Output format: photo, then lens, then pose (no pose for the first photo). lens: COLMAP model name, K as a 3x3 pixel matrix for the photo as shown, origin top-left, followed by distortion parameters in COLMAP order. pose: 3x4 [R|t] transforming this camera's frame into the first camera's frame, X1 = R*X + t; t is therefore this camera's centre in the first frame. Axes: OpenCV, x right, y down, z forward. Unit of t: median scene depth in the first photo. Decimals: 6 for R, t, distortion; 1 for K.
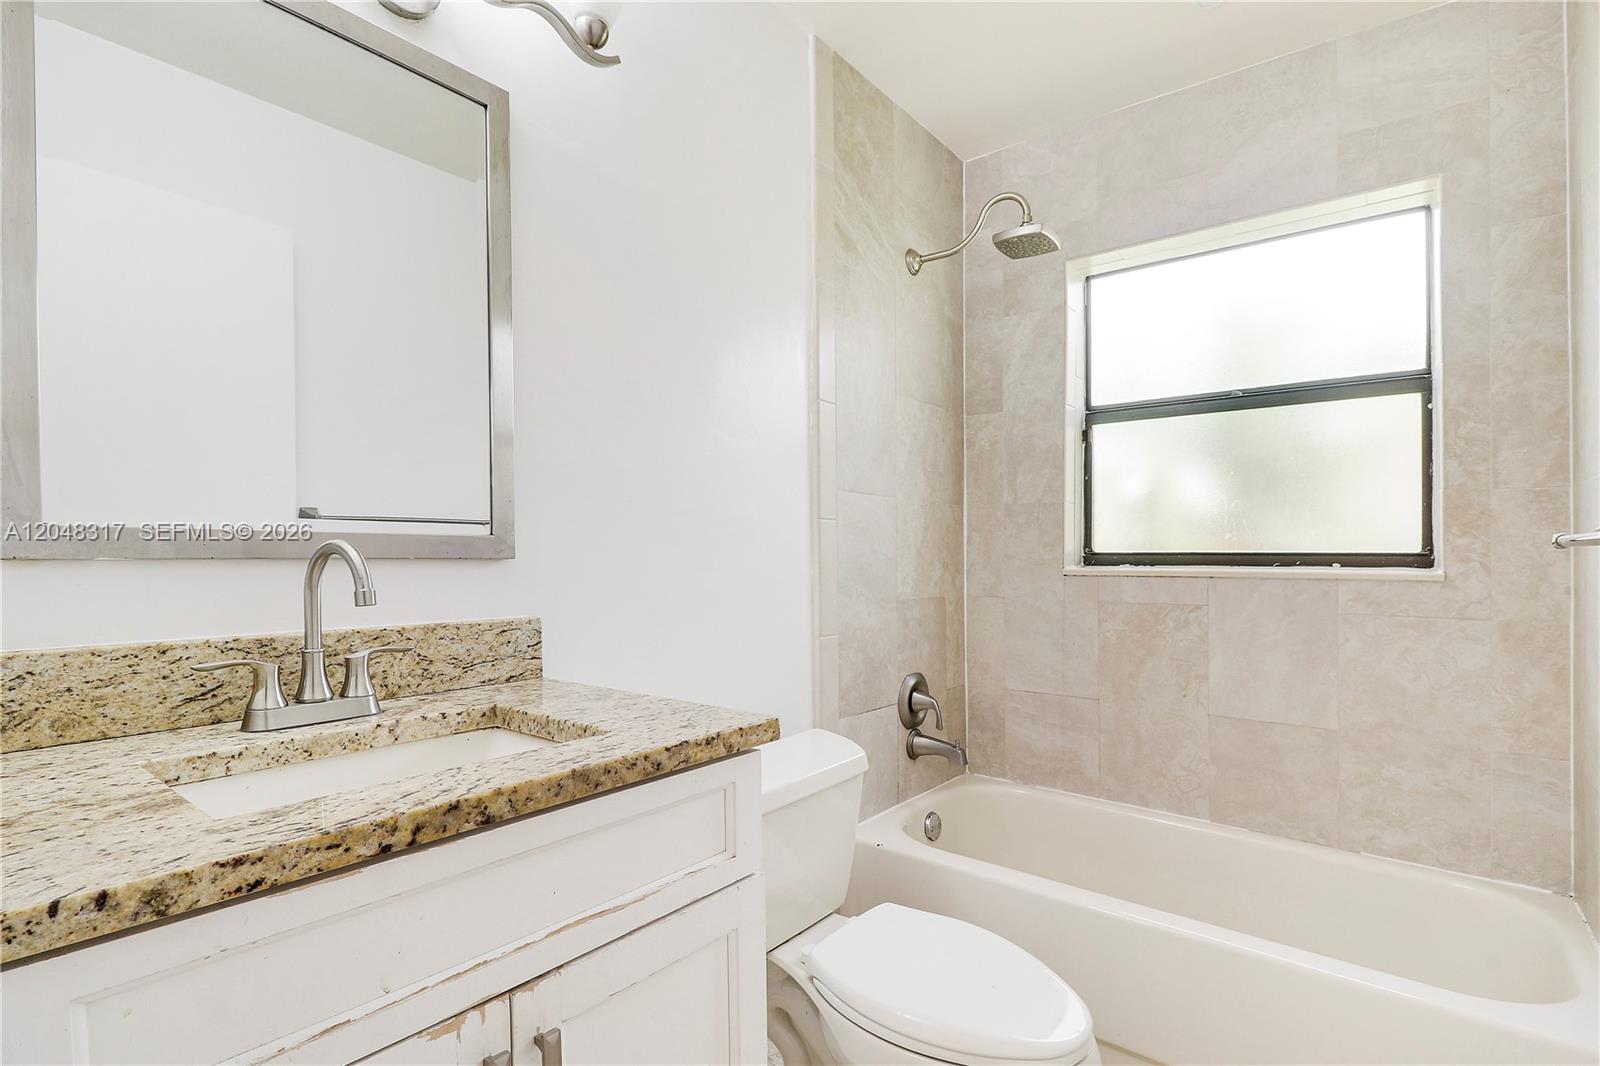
lens RADIAL K [[760.9, 0, 793.6], [0, 760.9, 542.5], [0, 0, 1]] dist [-0.009440, -0.002273]
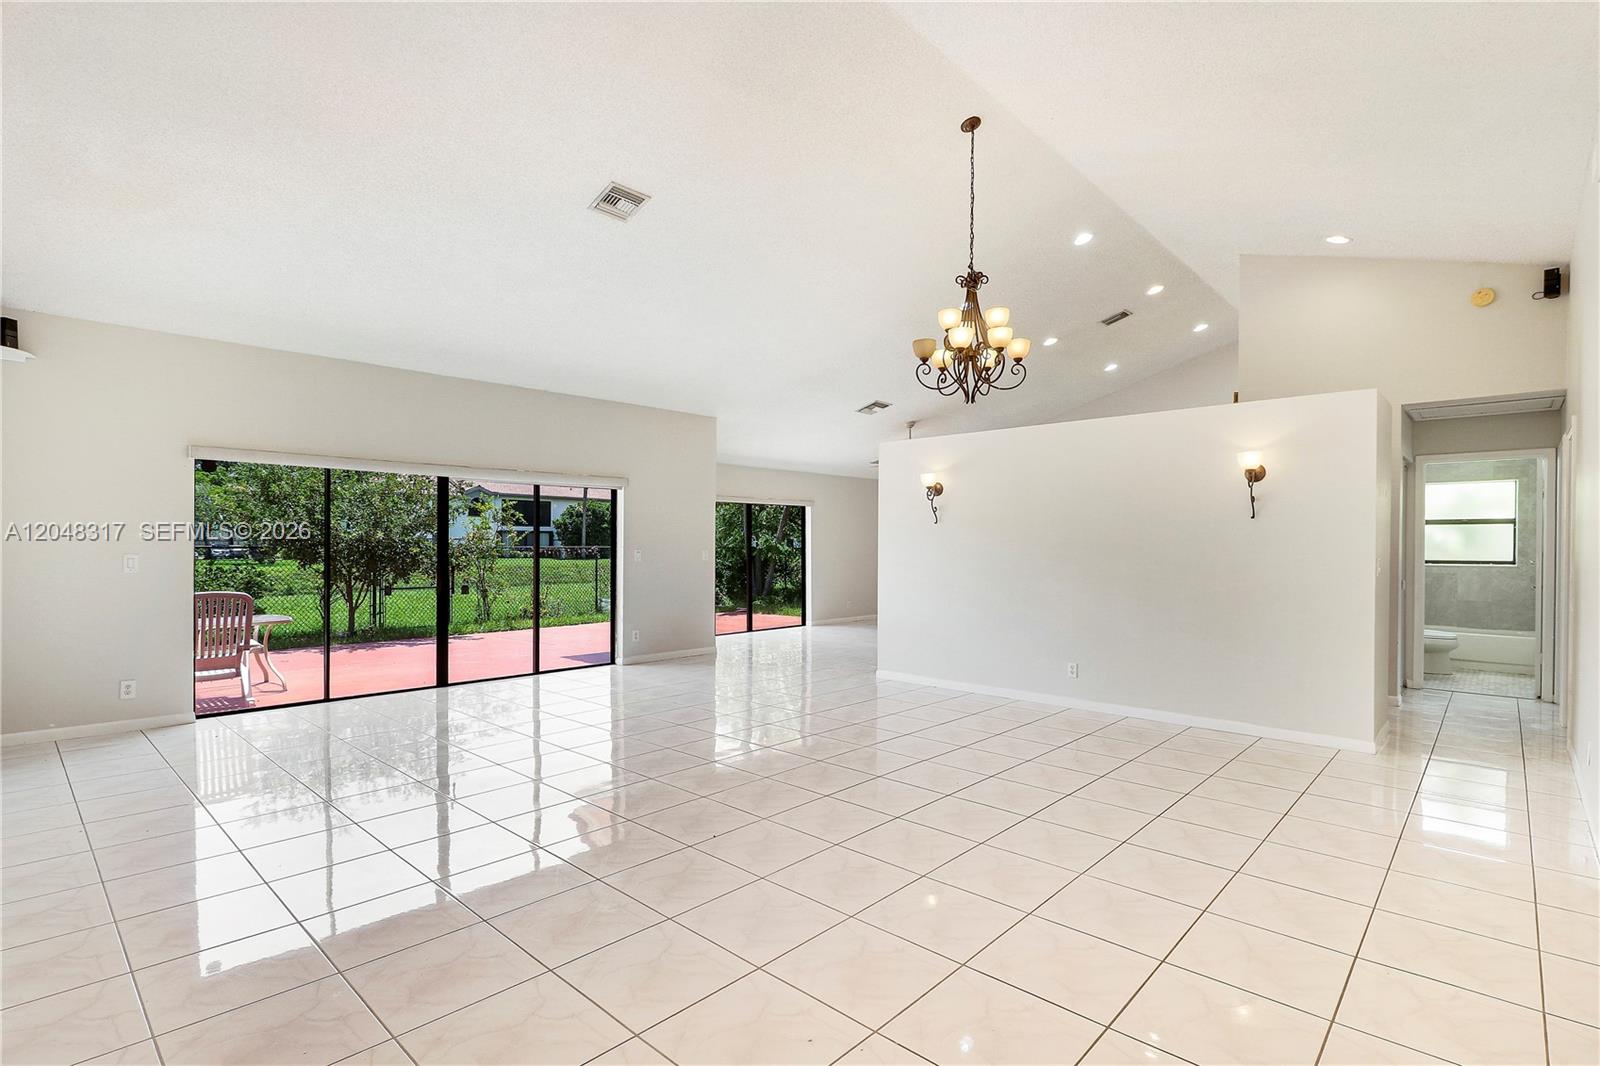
lens RADIAL K [[760.9, 0, 802.9], [0, 760.9, 547.8], [0, 0, 1]] dist [-0.009440, -0.002273]
pose [[0.998503, 0.007403, -0.054190, -2.873980], [-0.006870, 0.999926, 0.010028, -0.072904], [0.054260, -0.009641, 0.998480, -3.387657]]
